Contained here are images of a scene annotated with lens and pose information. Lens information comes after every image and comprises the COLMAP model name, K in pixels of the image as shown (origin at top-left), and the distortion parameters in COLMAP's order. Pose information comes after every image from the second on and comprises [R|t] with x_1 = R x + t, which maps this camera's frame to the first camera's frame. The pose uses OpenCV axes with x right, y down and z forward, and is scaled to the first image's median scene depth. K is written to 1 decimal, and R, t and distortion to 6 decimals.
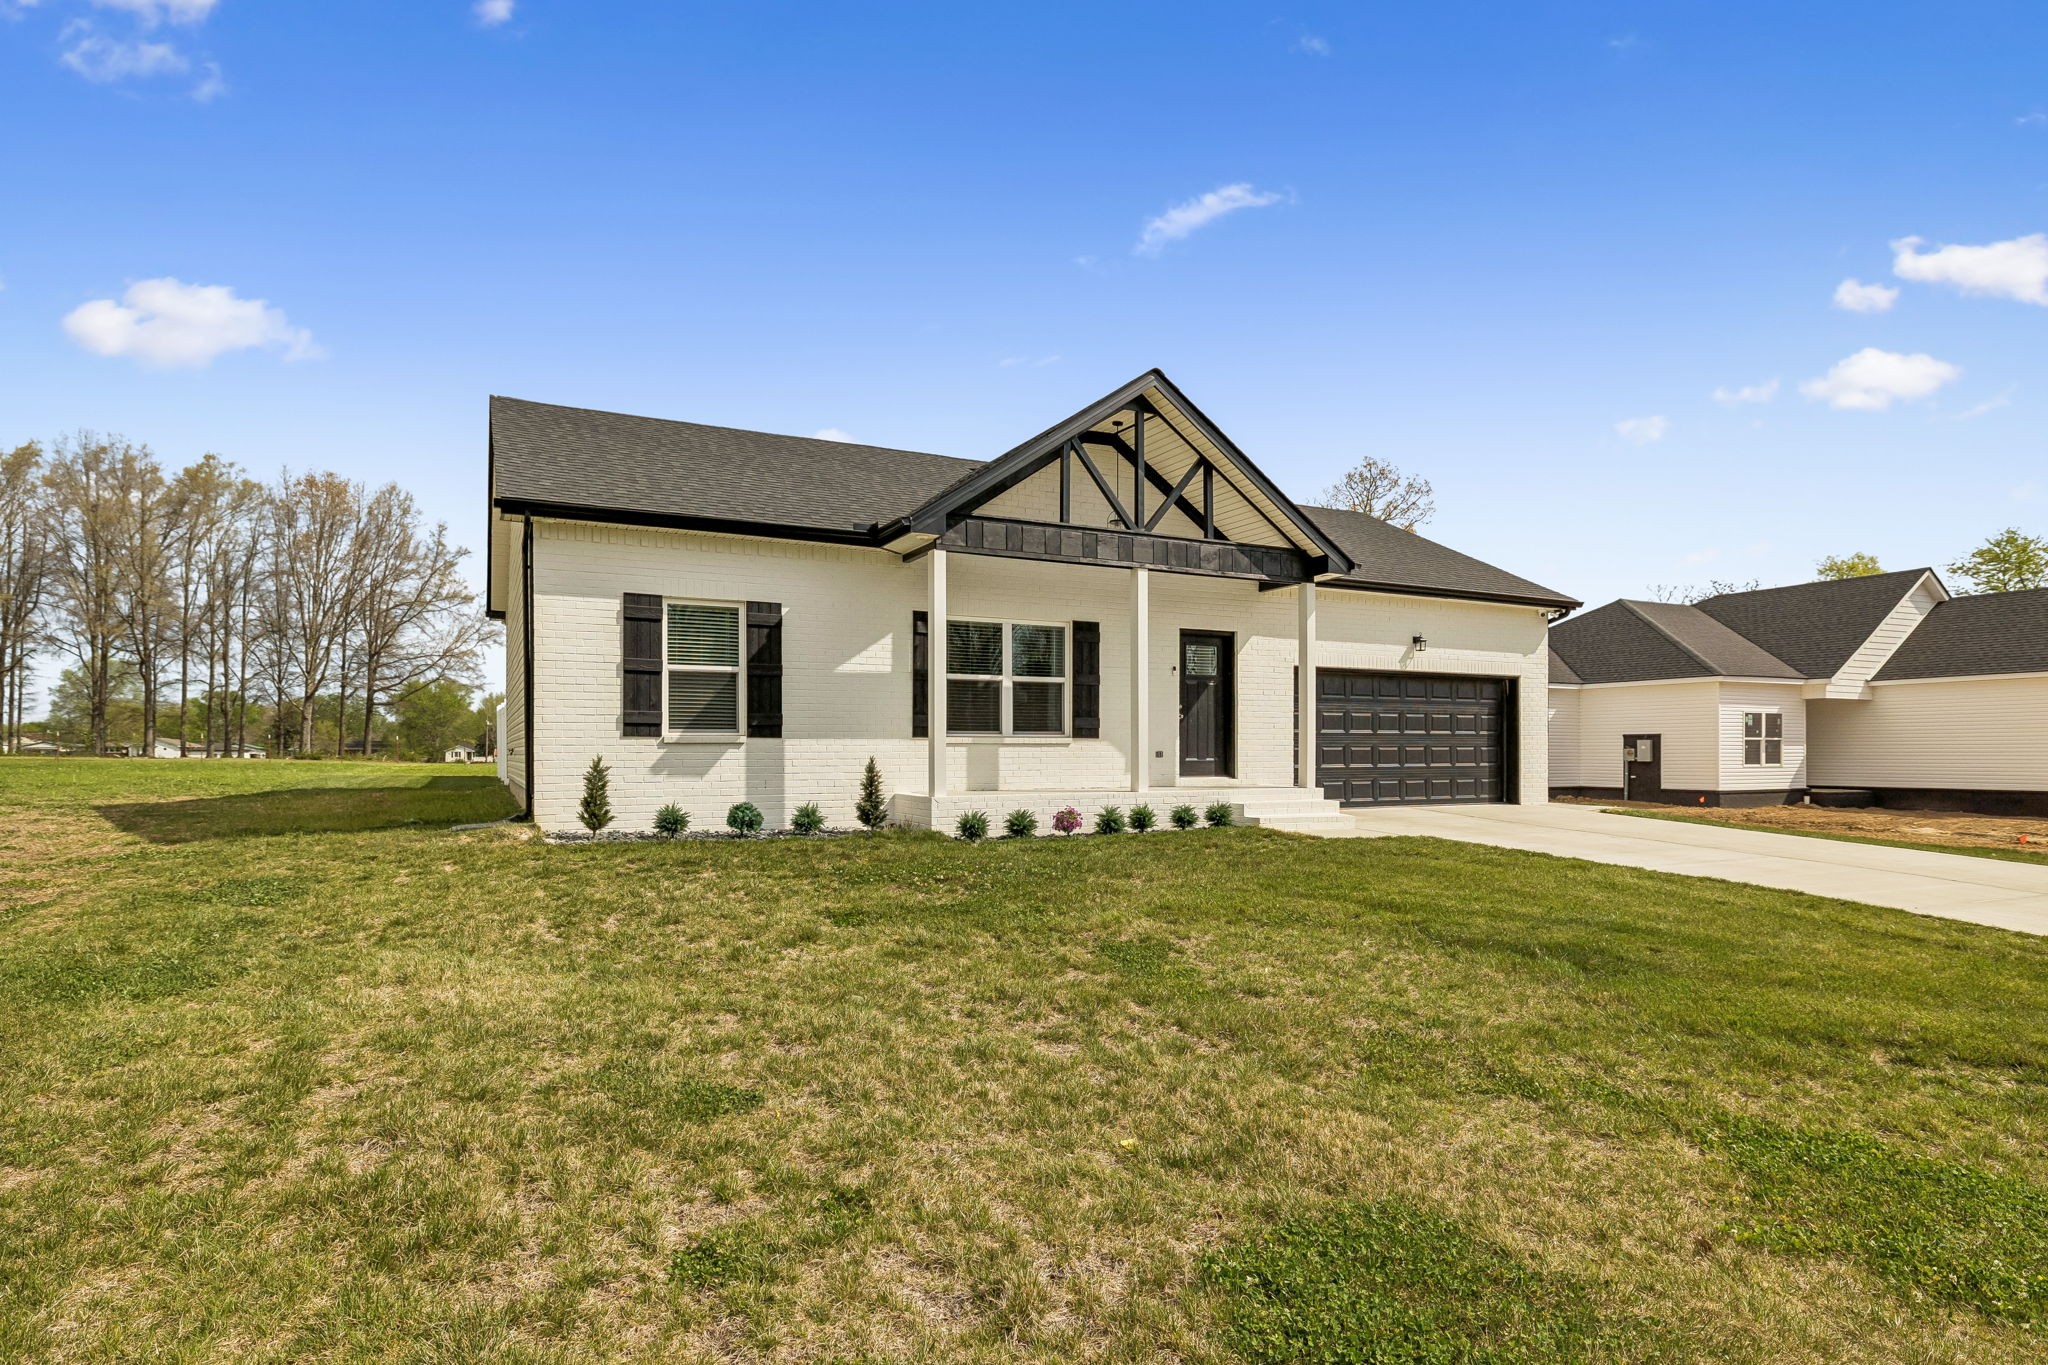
lens RADIAL K [[1050.0, 0, 1079.3], [0, 1050.0, 749.1], [0, 0, 1]] dist [-0.005307, 0.001186]
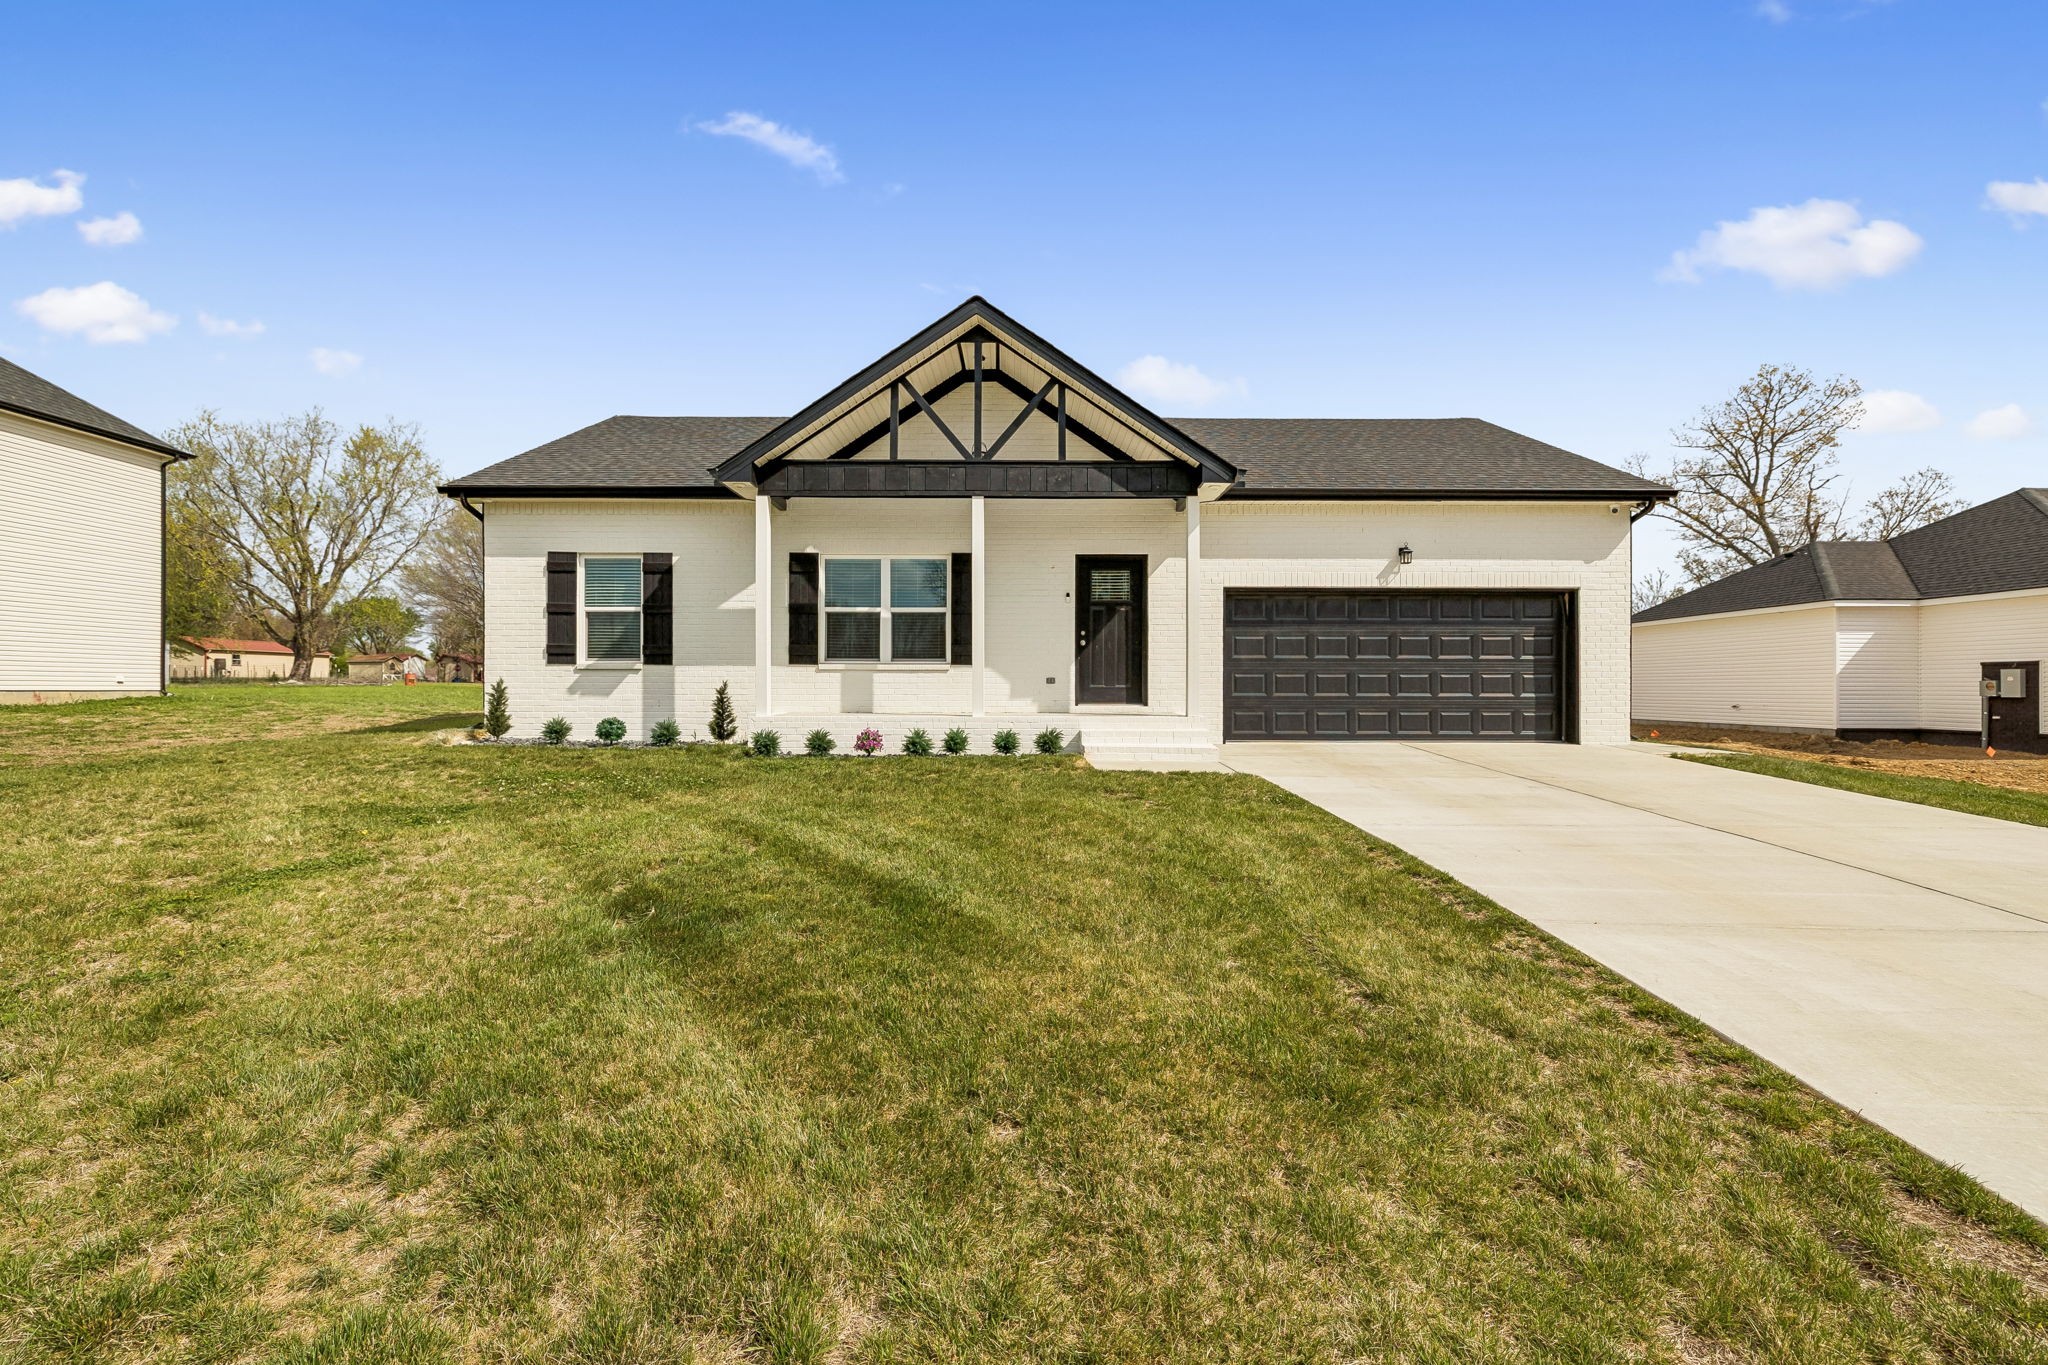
lens RADIAL K [[876.8, 0, 1073.7], [0, 876.8, 685.3], [0, 0, 1]] dist [0.001810, -0.001482]
pose [[0.890485, 0.001972, -0.455008, 0.517125], [-0.001982, 0.999998, 0.000453, 0.010012], [0.455008, 0.000498, 0.890487, 0.280705]]
